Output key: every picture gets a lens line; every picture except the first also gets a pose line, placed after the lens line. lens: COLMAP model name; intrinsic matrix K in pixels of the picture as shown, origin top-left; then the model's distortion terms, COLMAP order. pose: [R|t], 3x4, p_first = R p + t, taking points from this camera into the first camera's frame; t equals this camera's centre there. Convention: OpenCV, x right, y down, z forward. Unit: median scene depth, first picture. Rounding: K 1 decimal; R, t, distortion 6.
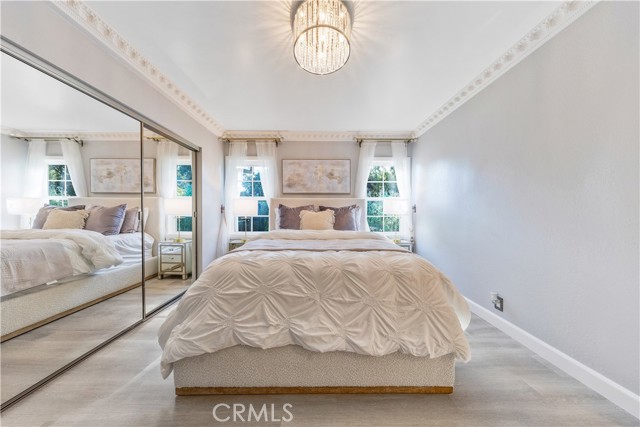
lens RADIAL K [[187.0, 0, 320.3], [0, 187.0, 215.8], [0, 0, 1]] dist [-0.001194, 0.000456]
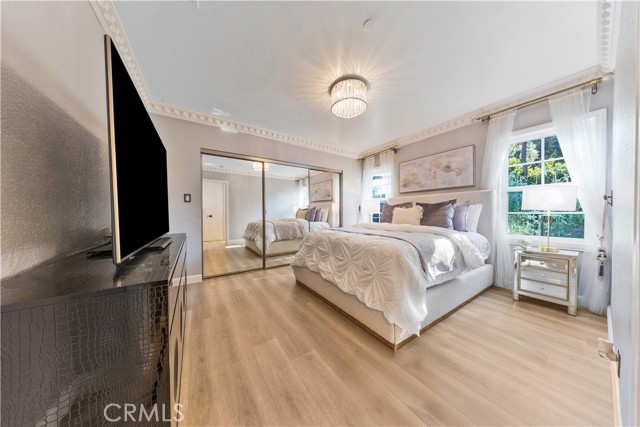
lens RADIAL K [[187.0, 0, 315.3], [0, 187.0, 213.7], [0, 0, 1]] dist [-0.001194, 0.000456]
pose [[0.525474, 0.000774, -0.850809, 0.510816], [-0.009152, 0.999947, -0.004743, 0.017333], [0.850760, 0.010279, 0.525454, -0.037375]]
